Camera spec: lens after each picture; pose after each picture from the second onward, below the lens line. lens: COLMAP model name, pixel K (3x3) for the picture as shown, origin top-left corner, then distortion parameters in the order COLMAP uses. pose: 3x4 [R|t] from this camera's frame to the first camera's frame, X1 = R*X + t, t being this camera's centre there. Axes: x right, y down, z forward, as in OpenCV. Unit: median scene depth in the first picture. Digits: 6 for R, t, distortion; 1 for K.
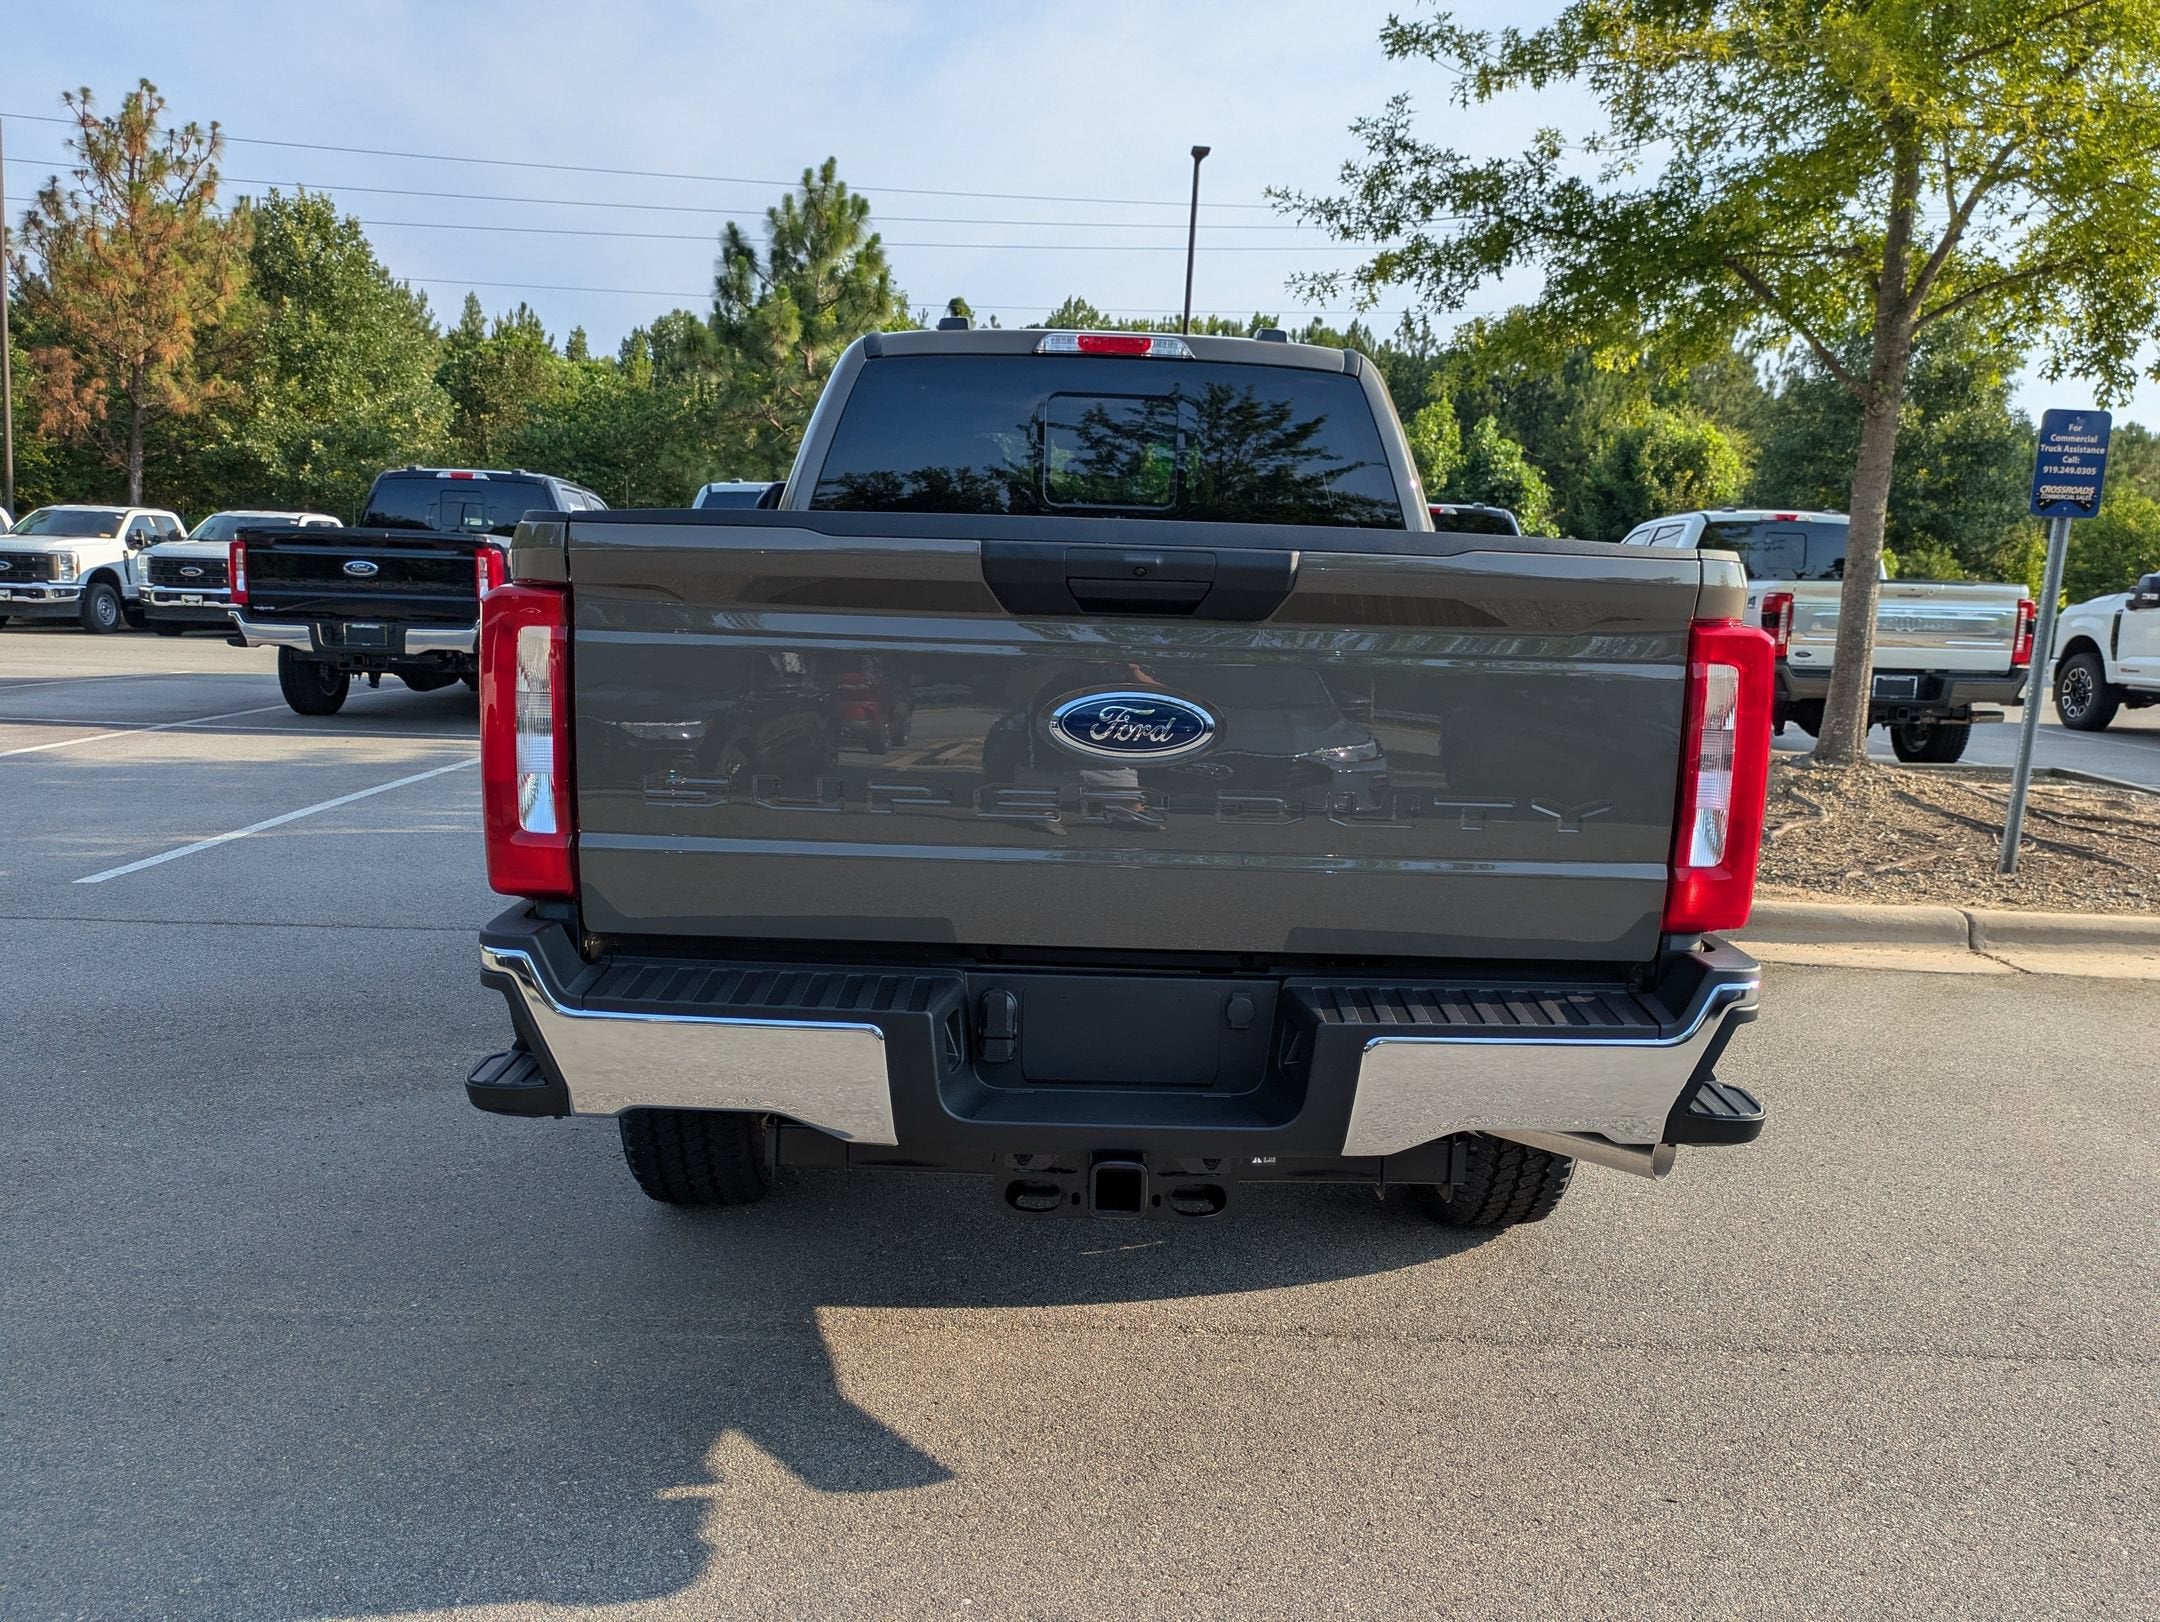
lens RADIAL K [[1690.1, 0, 1084.2], [0, 1690.1, 832.6], [0, 0, 1]] dist [0.065610, -0.065987]
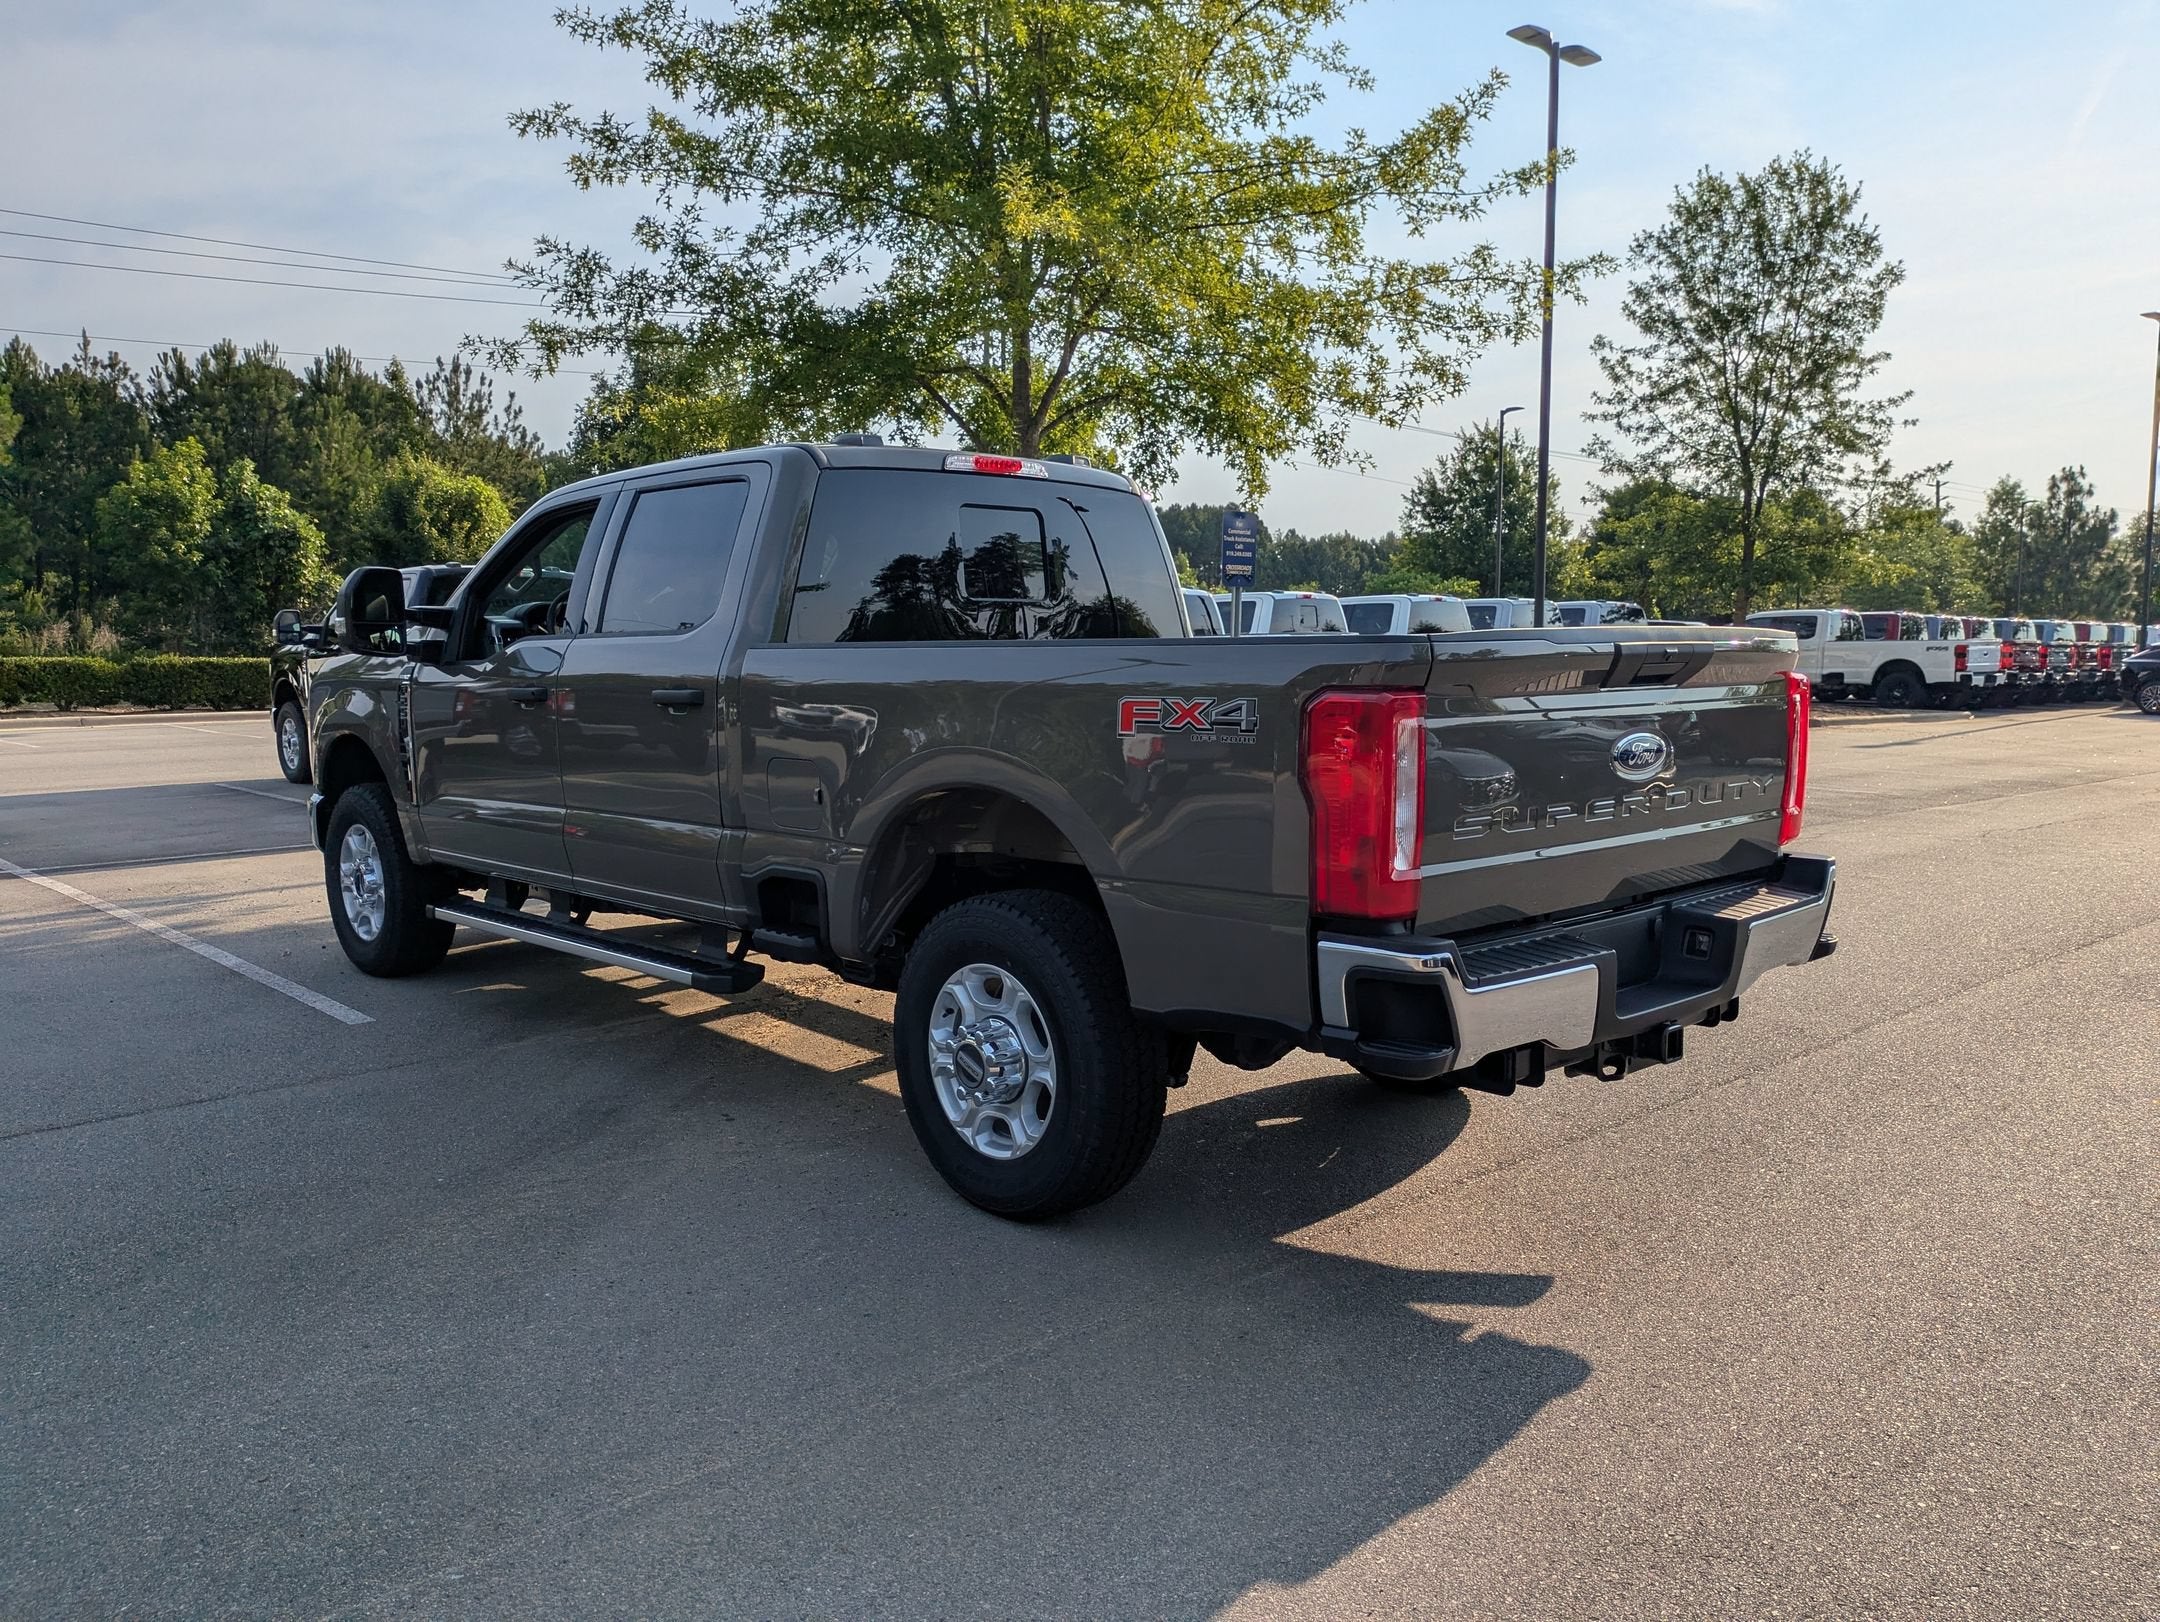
lens RADIAL K [[1690.1, 0, 1084.2], [0, 1690.1, 832.6], [0, 0, 1]] dist [0.065610, -0.065987]
pose [[0.740241, -0.113056, 0.662768, -0.206337], [0.130029, 0.991223, 0.023856, -0.013866], [-0.659648, 0.068520, 0.748445, 0.023201]]
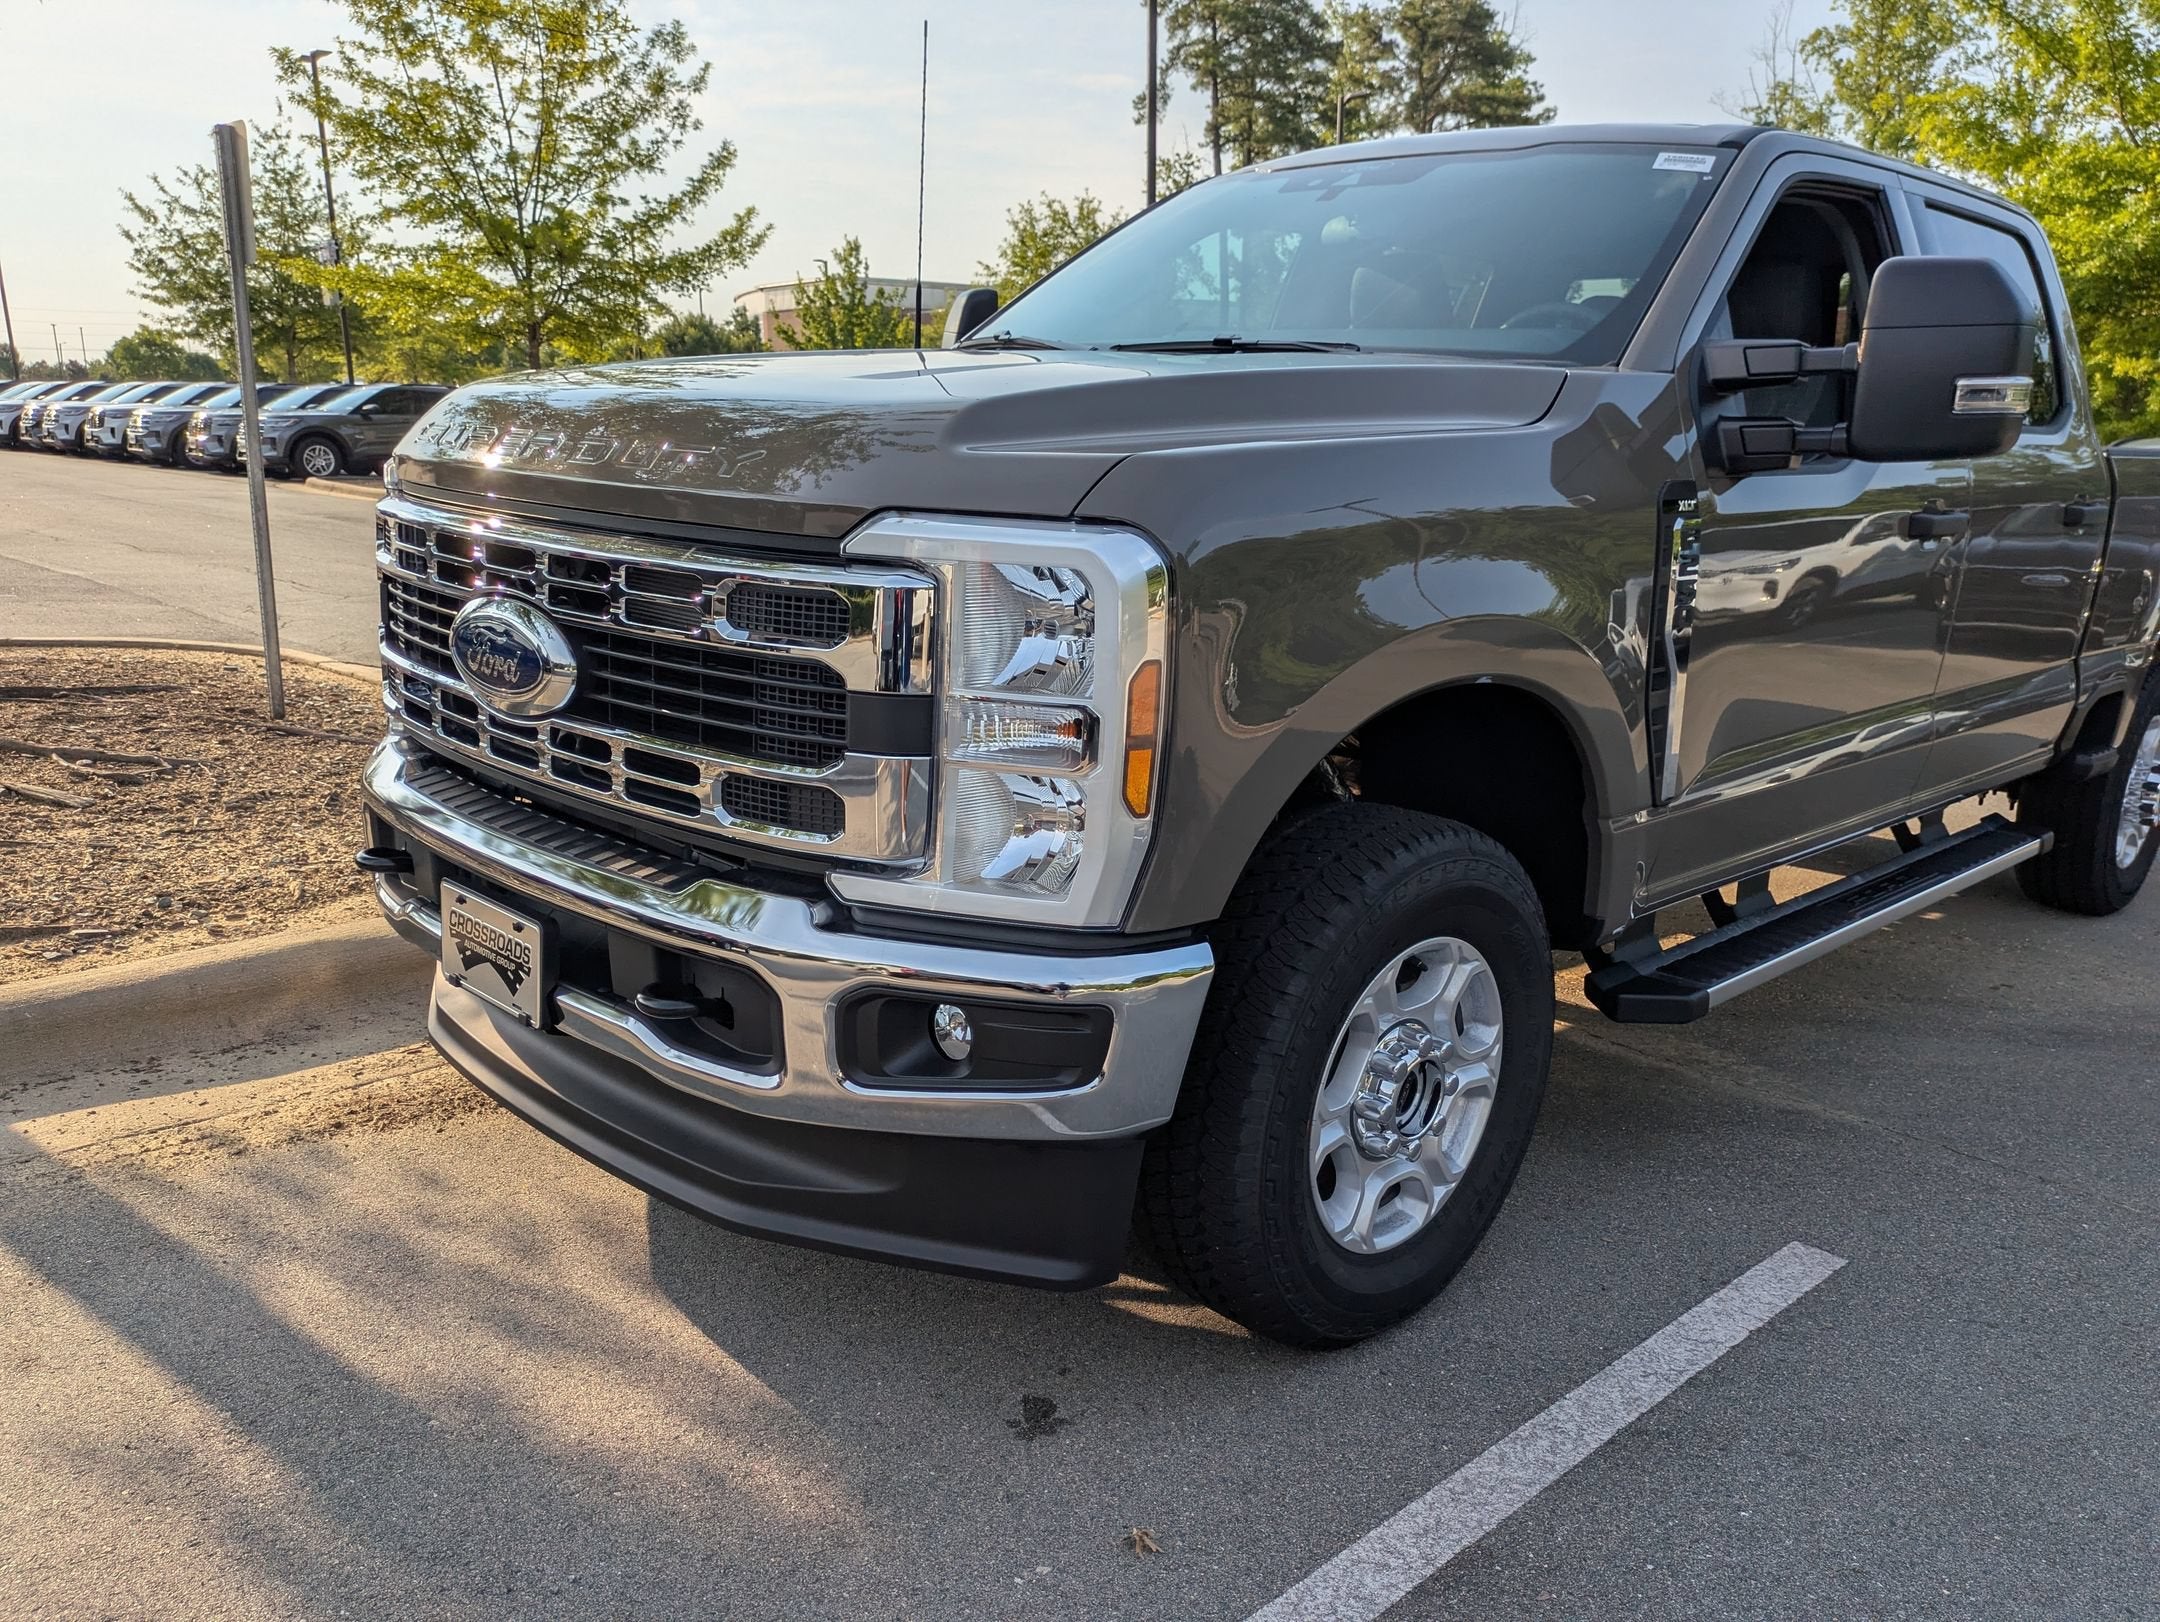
lens RADIAL K [[1690.1, 0, 1084.2], [0, 1690.1, 832.6], [0, 0, 1]] dist [0.065610, -0.065987]
pose [[-0.694465, -0.236942, 0.679395, -0.137512], [0.038281, 0.930720, 0.363724, -0.092330], [-0.718508, 0.278601, -0.637282, 0.565234]]
